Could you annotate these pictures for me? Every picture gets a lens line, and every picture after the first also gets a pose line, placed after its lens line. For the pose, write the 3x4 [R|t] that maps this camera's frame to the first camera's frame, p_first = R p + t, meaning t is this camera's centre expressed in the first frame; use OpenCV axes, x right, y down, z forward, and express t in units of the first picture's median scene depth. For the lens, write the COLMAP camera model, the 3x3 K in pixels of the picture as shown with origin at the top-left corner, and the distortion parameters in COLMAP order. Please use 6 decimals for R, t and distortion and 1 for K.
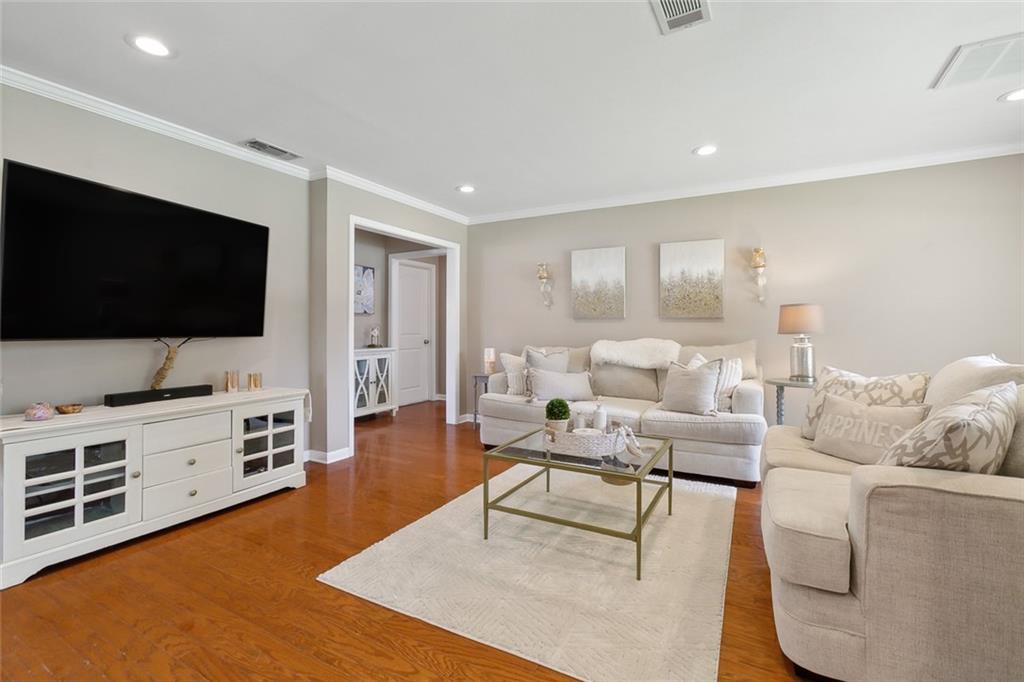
lens RADIAL K [[458.8, 0, 509.6], [0, 458.8, 336.4], [0, 0, 1]] dist [-0.002583, 0.000240]
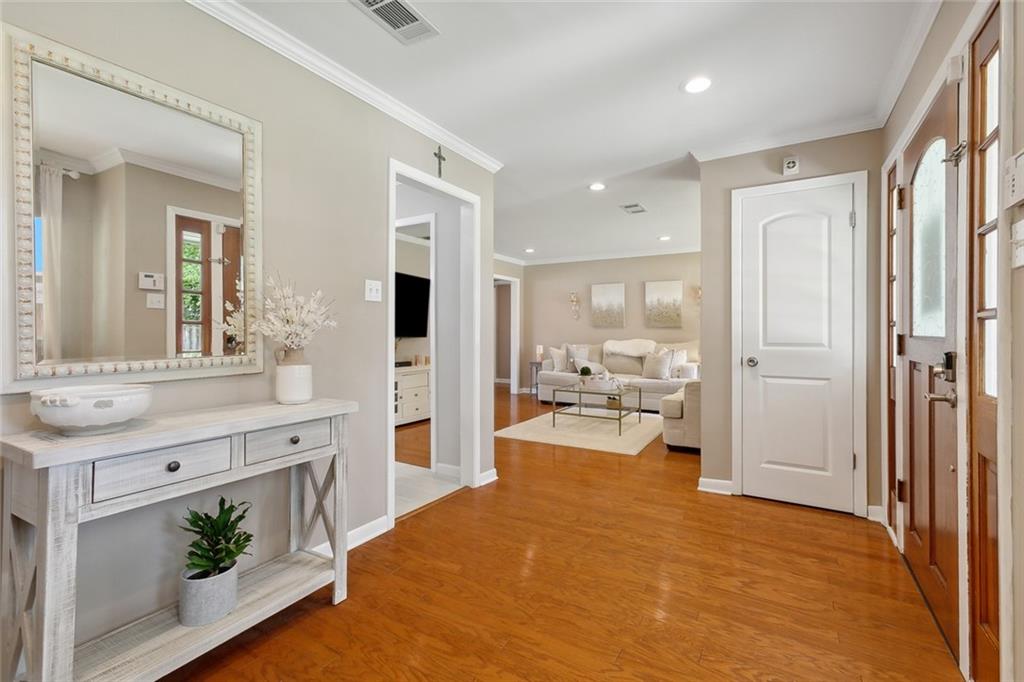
lens RADIAL K [[458.8, 0, 514.8], [0, 458.8, 335.9], [0, 0, 1]] dist [-0.002583, 0.000240]
pose [[0.999600, 0.001430, -0.028256, -0.098499], [-0.001655, 0.999967, -0.007923, 0.006888], [0.028244, 0.007967, 0.999569, -0.680073]]
